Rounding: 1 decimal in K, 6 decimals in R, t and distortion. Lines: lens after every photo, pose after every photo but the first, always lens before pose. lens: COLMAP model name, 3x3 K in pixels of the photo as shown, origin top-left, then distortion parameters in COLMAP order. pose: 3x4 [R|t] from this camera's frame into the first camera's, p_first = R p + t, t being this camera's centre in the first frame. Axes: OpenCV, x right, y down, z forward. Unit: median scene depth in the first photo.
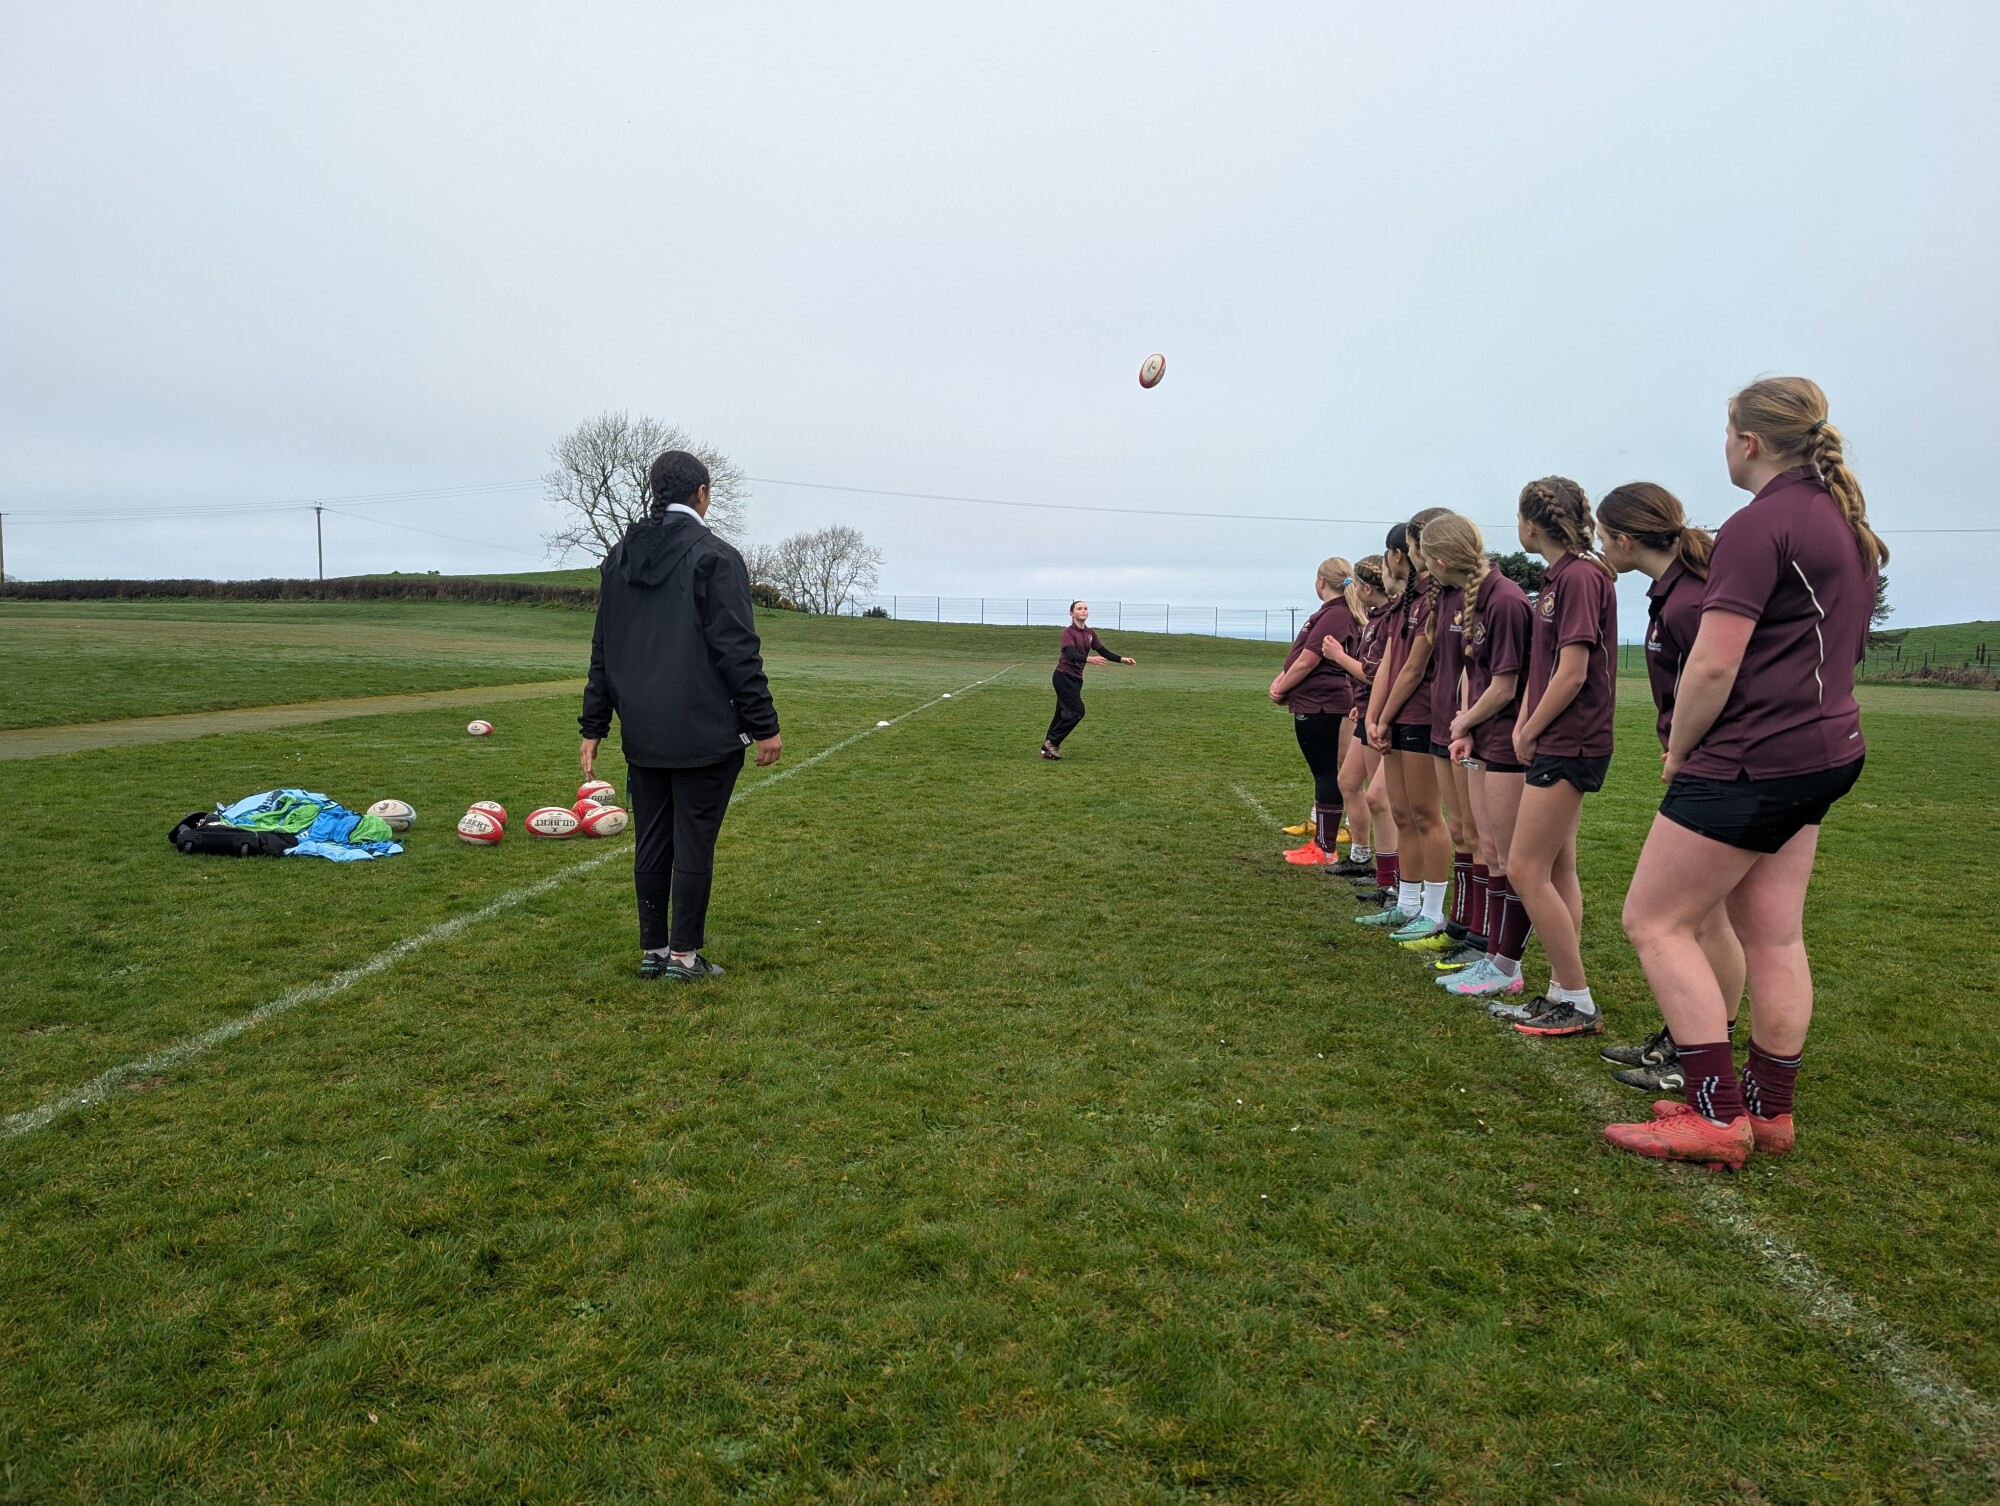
lens RADIAL K [[1436.8, 0, 1002.3], [0, 1436.8, 758.7], [0, 0, 1]] dist [0.049135, -0.004233]
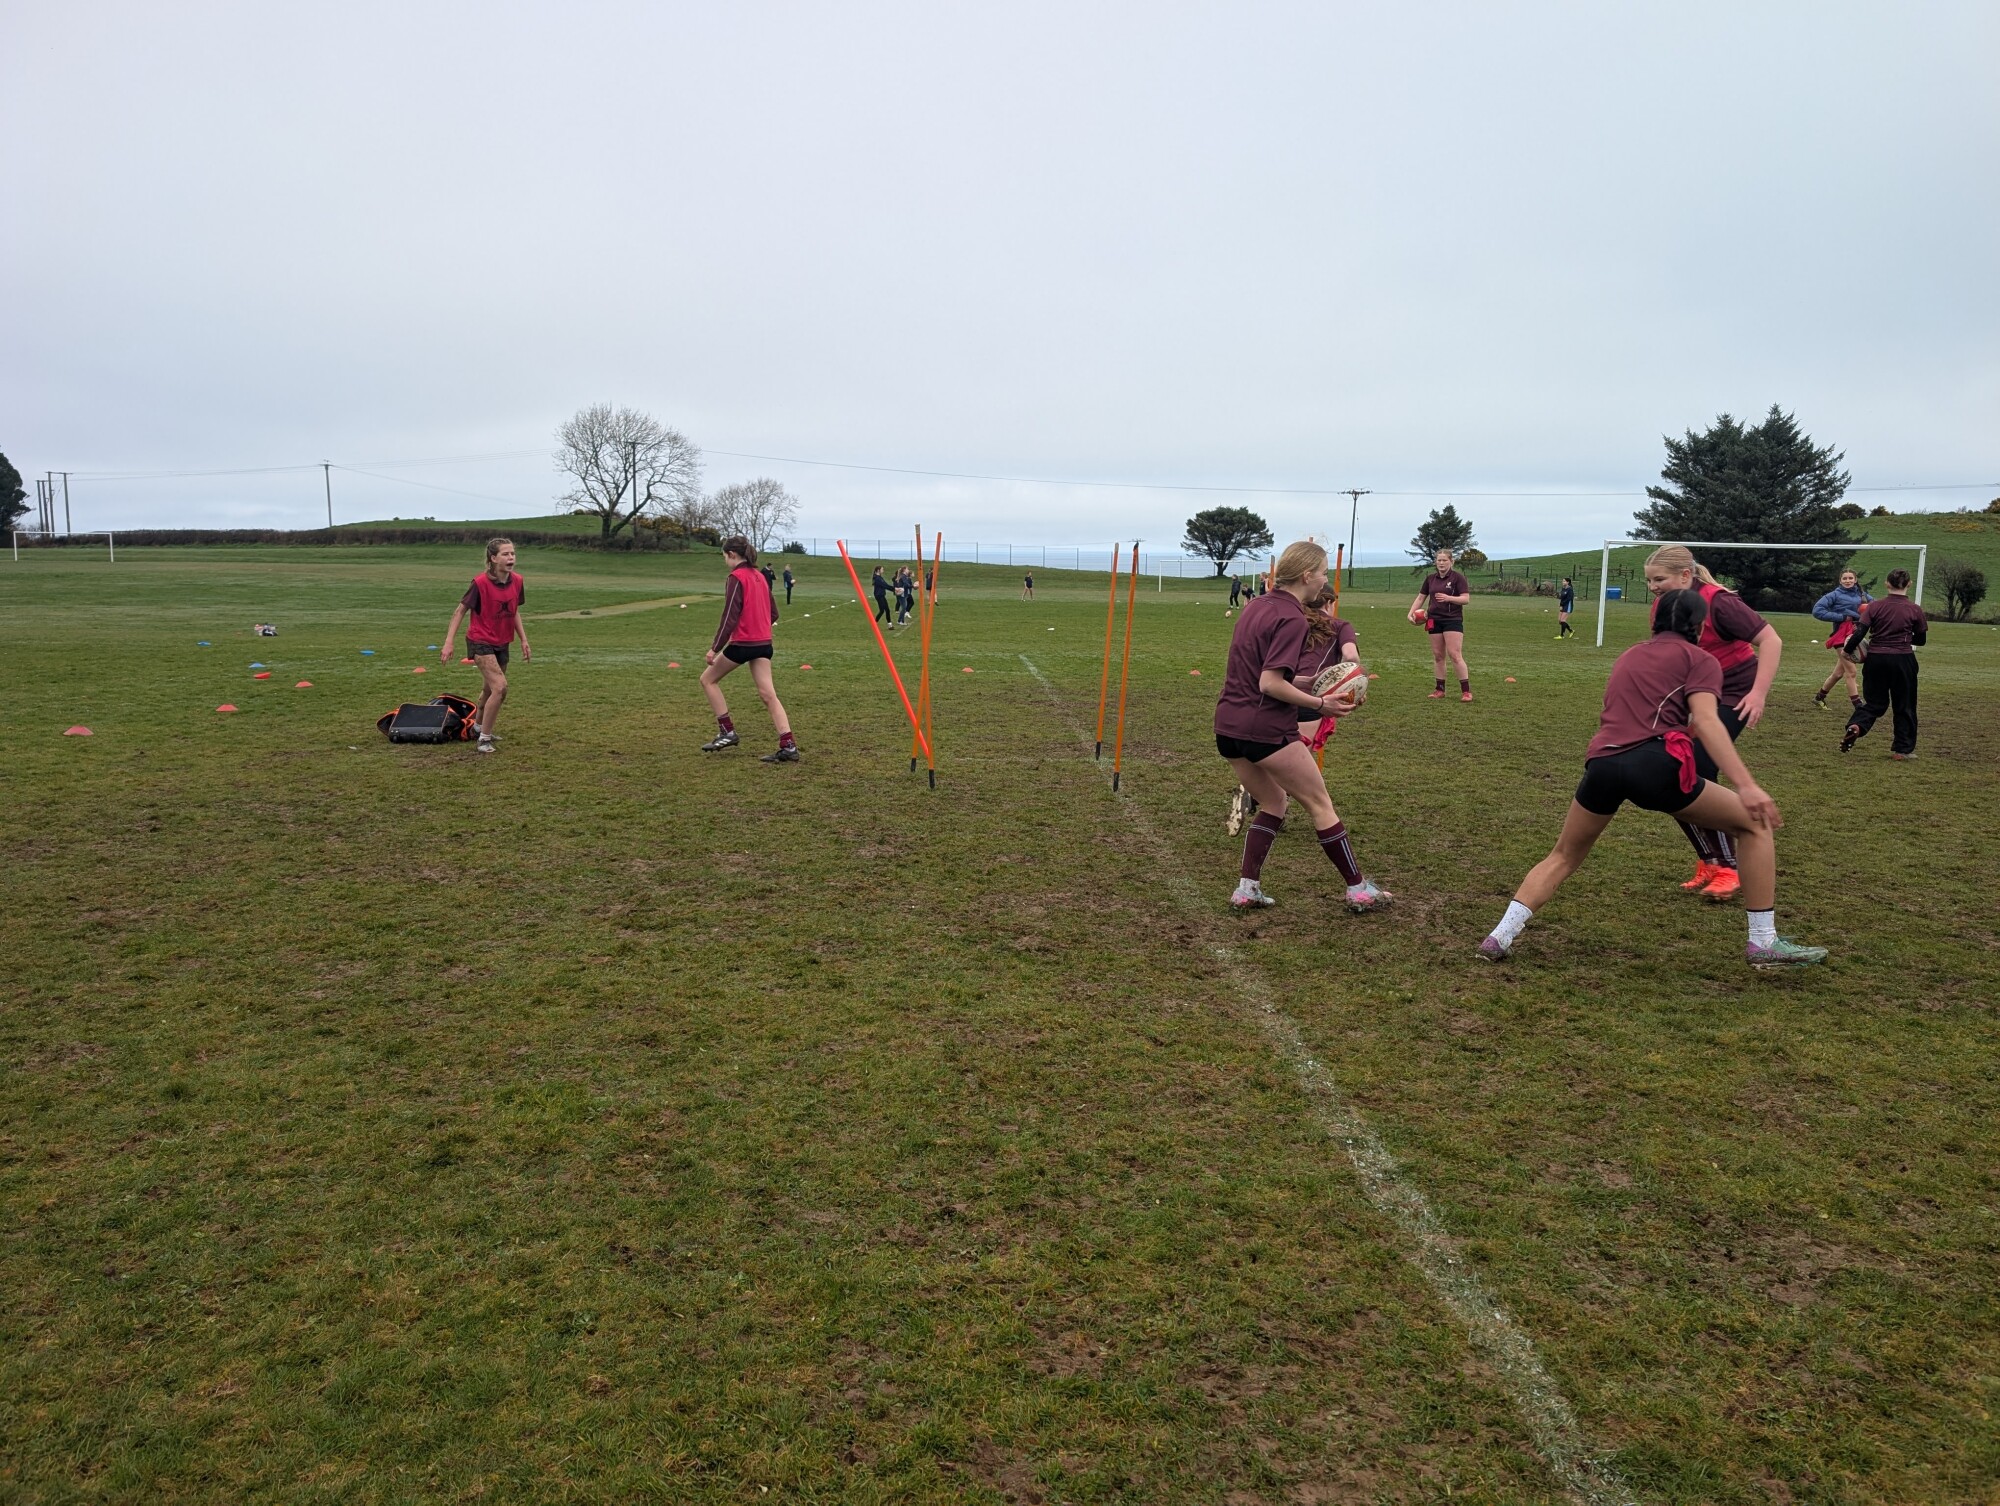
lens RADIAL K [[1436.8, 0, 1008.5], [0, 1436.8, 739.2], [0, 0, 1]] dist [0.049135, -0.004233]
pose [[0.997454, -0.020699, 0.068243, 0.011398], [0.017939, 0.999006, 0.040806, 0.023937], [-0.069020, -0.039478, 0.996834, -0.369544]]
